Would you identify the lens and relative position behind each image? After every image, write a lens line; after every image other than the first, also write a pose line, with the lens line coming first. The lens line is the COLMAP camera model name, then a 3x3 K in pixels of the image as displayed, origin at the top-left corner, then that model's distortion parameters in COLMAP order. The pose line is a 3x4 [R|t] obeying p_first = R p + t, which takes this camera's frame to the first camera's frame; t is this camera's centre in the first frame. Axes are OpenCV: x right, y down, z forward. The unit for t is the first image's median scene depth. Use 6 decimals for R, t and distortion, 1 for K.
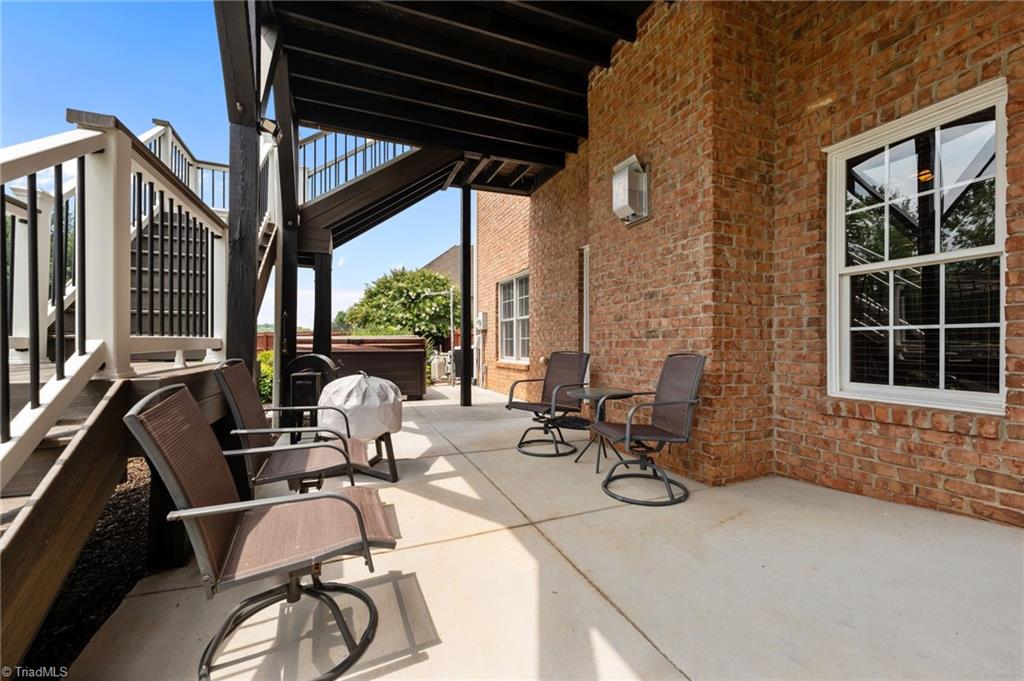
lens RADIAL K [[421.1, 0, 518.3], [0, 421.1, 344.8], [0, 0, 1]] dist [0.001466, -0.000397]
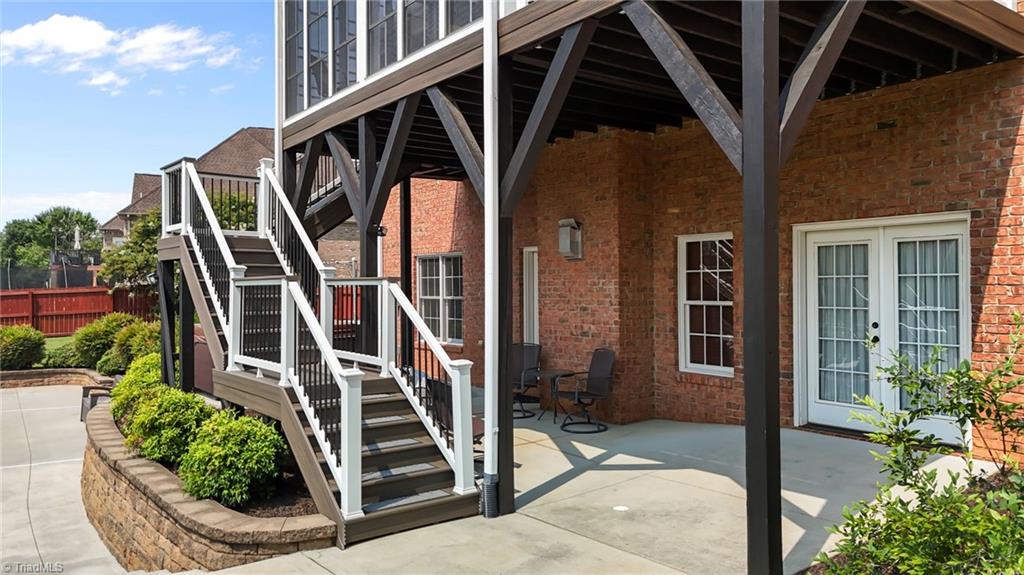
lens RADIAL K [[729.9, 0, 507.6], [0, 729.9, 284.3], [0, 0, 1]] dist [0.063502, -0.001616]
pose [[0.973078, -0.007813, 0.230342, -0.671486], [0.009128, 0.999948, -0.004646, -0.230860], [-0.230294, 0.006623, 0.973099, -1.803532]]
